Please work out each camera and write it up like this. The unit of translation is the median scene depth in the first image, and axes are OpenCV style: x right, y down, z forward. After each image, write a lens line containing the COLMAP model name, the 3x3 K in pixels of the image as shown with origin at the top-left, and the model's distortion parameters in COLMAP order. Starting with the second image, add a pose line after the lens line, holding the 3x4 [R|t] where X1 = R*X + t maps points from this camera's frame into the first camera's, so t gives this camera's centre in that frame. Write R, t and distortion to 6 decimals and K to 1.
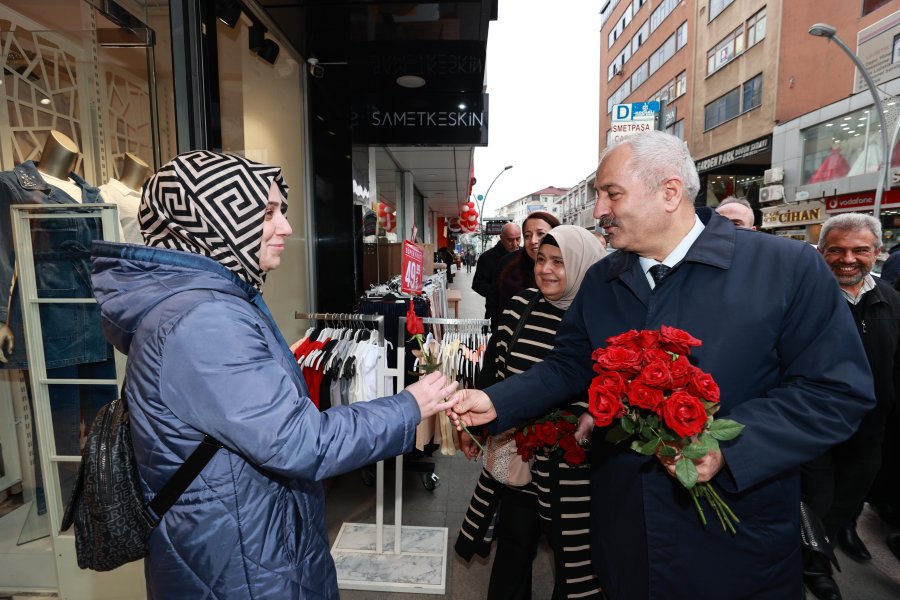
lens RADIAL K [[448.2, 0, 450.0], [0, 448.2, 300.0], [0, 0, 1]] dist [-0.000546, -0.000242]
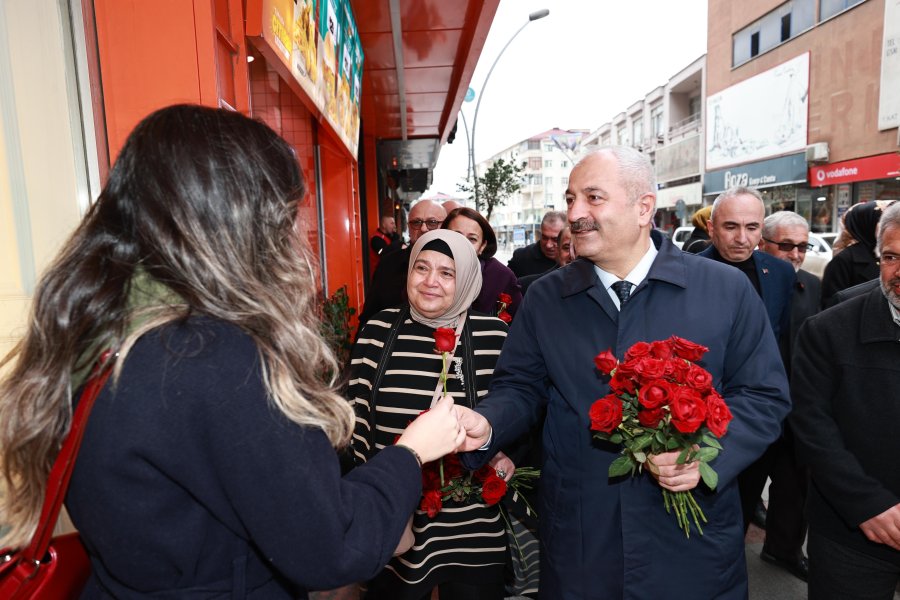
lens RADIAL K [[494.3, 0, 450.0], [0, 494.3, 300.0], [0, 0, 1]] dist [-0.002080, -0.000270]
pose [[0.994450, -0.034895, 0.099257, 0.010751], [0.032885, 0.999221, 0.021808, -0.072691], [-0.099941, -0.018423, 0.994823, 0.663559]]
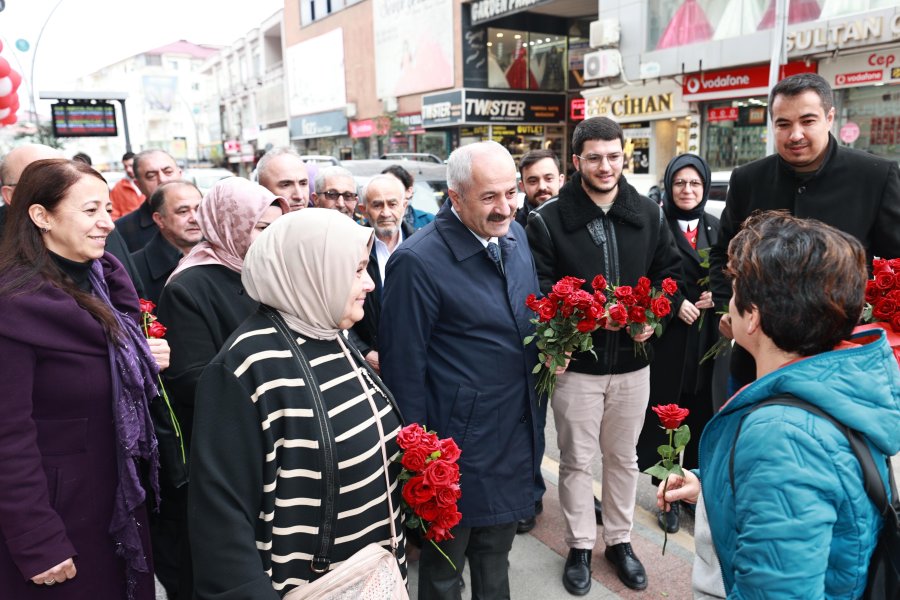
lens RADIAL K [[693.4, 0, 450.0], [0, 693.4, 300.0], [0, 0, 1]] dist [0.001044, -0.002310]
pose [[0.825854, -0.125256, 0.549796, 0.019022], [0.079352, 0.991130, 0.106607, -0.046767], [-0.558272, -0.044414, 0.828468, 0.354154]]
